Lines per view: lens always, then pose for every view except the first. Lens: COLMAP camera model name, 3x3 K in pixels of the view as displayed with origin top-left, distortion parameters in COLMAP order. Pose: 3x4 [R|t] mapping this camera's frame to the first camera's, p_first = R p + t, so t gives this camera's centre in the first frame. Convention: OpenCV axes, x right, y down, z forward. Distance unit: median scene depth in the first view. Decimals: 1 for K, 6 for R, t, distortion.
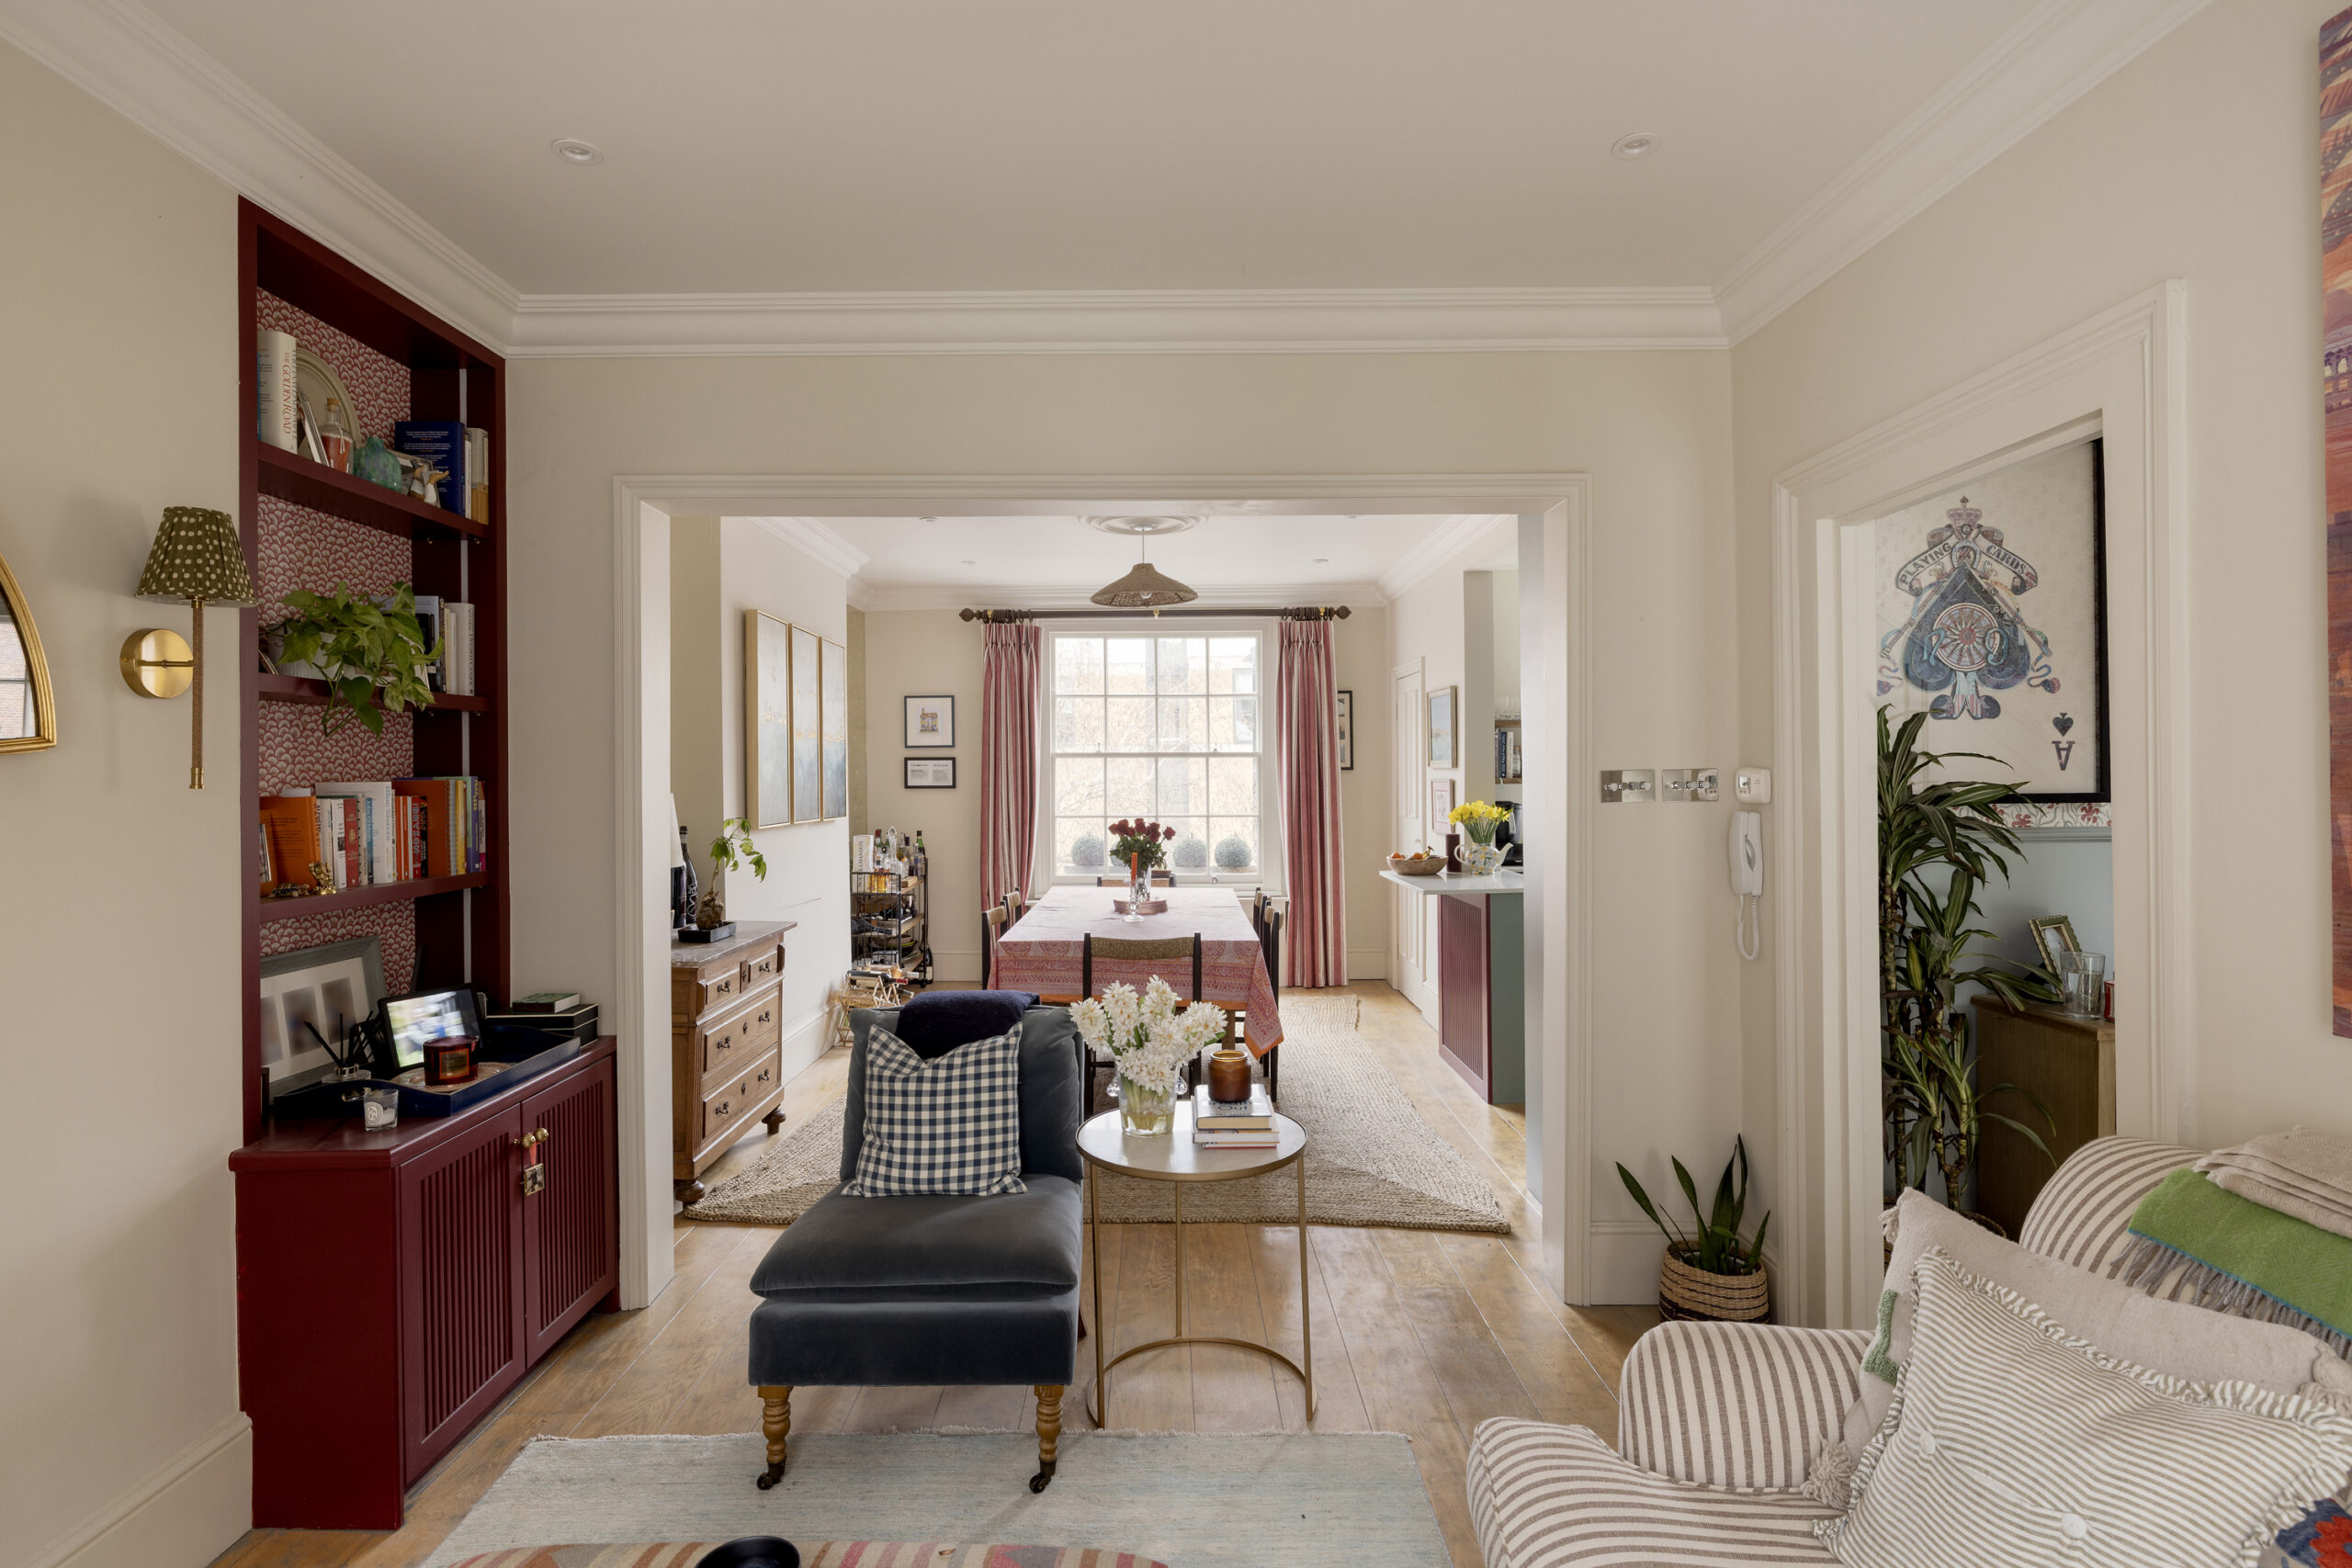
lens RADIAL K [[1198.4, 0, 1176.0], [0, 1198.4, 784.0], [0, 0, 1]] dist [0.000338, -0.000174]
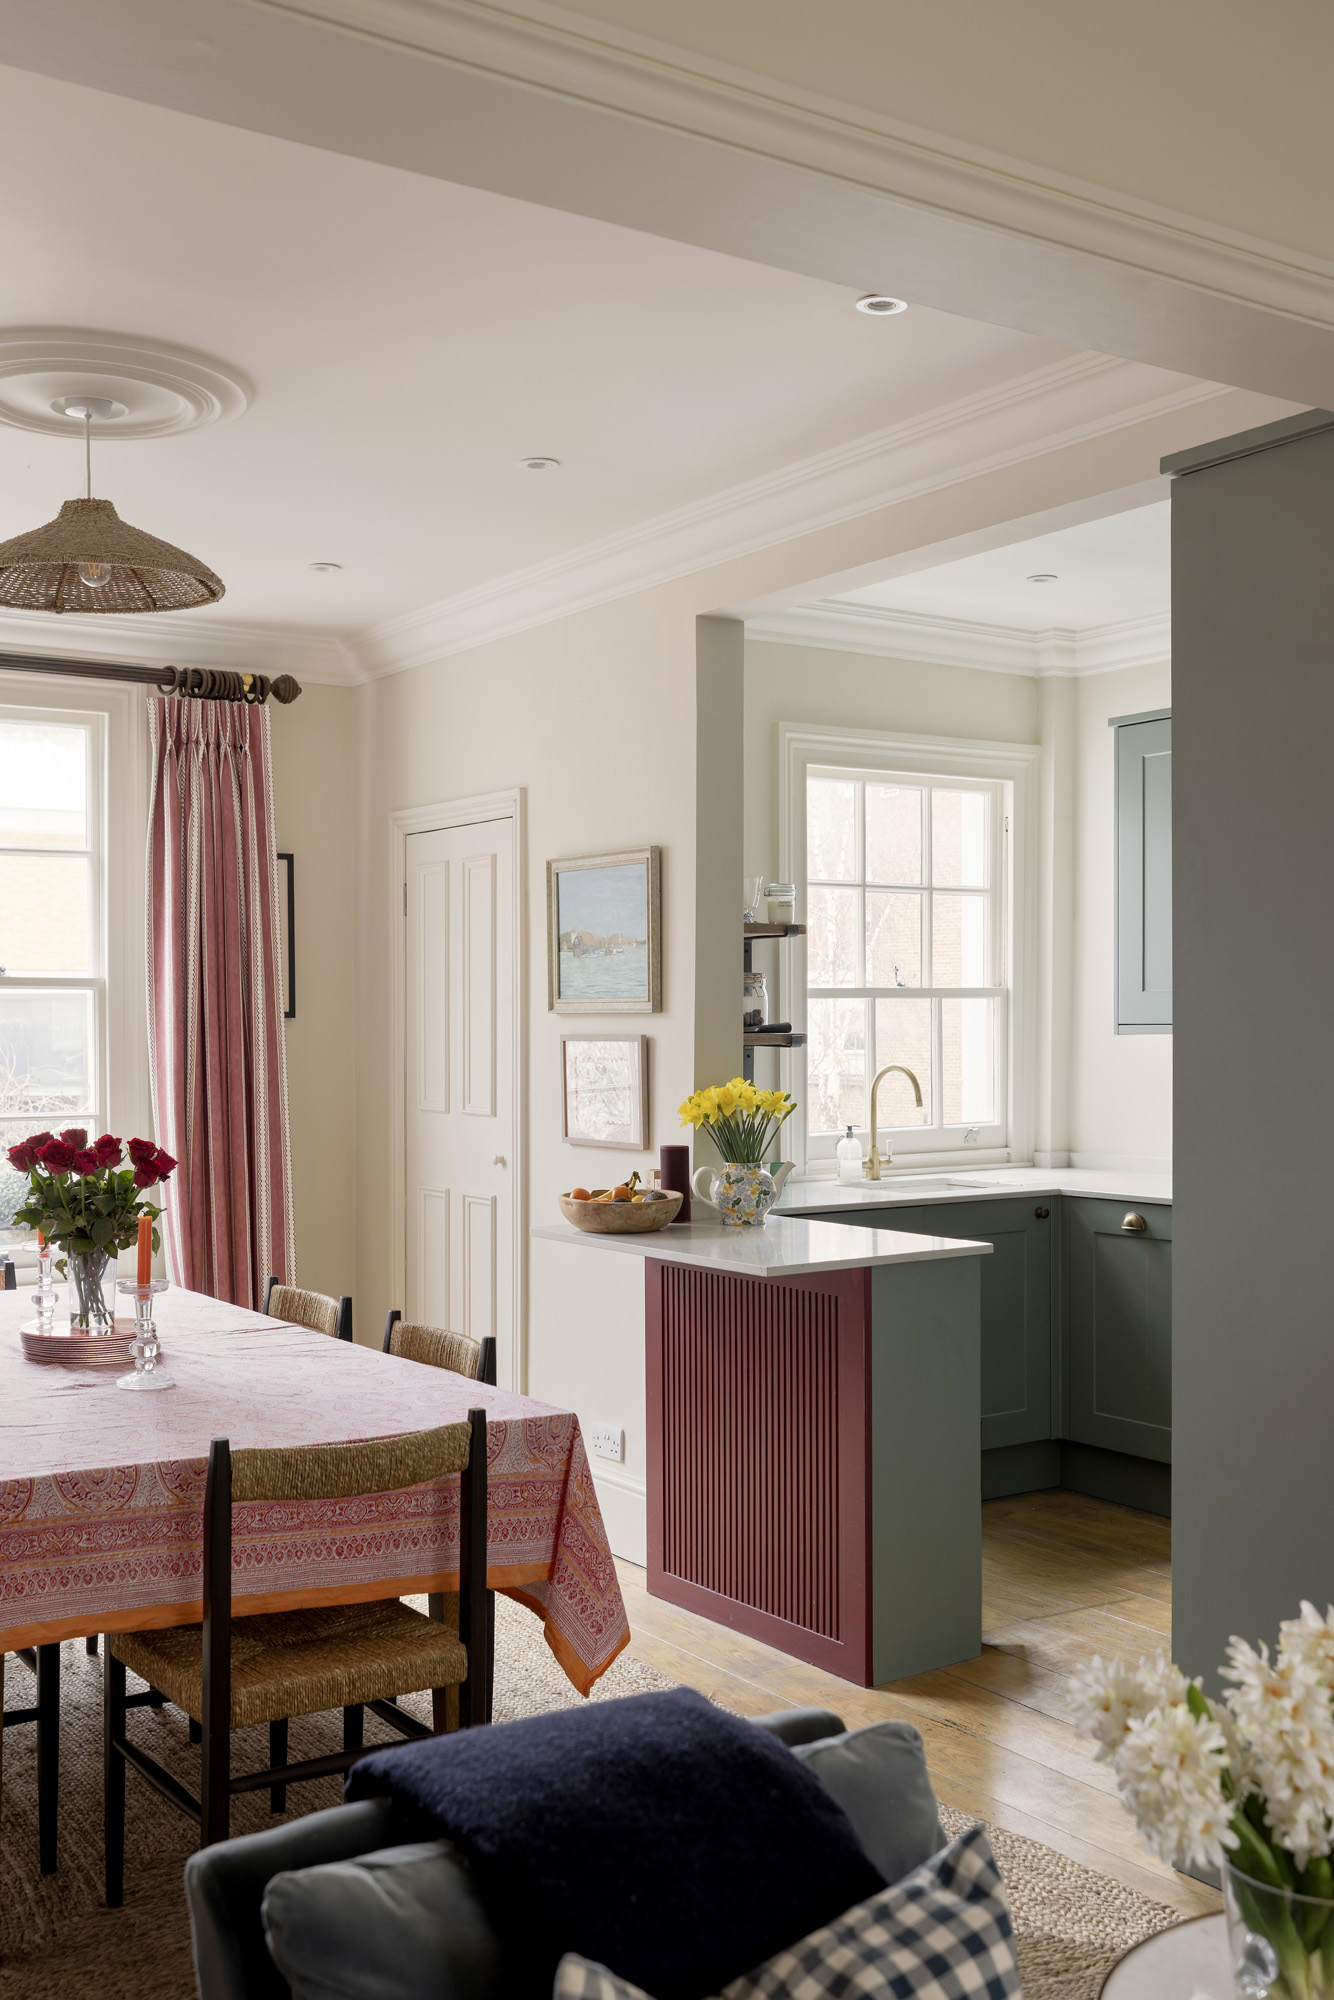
lens RADIAL K [[2022.8, 0, 668.9], [0, 2022.8, 1057.1], [0, 0, 1]] dist [-0.009361, -0.012611]
pose [[0.828280, -0.001787, 0.560311, -0.231560], [0.002718, 0.999996, -0.000829, 0.005709], [-0.560308, 0.002209, 0.828282, 0.305931]]
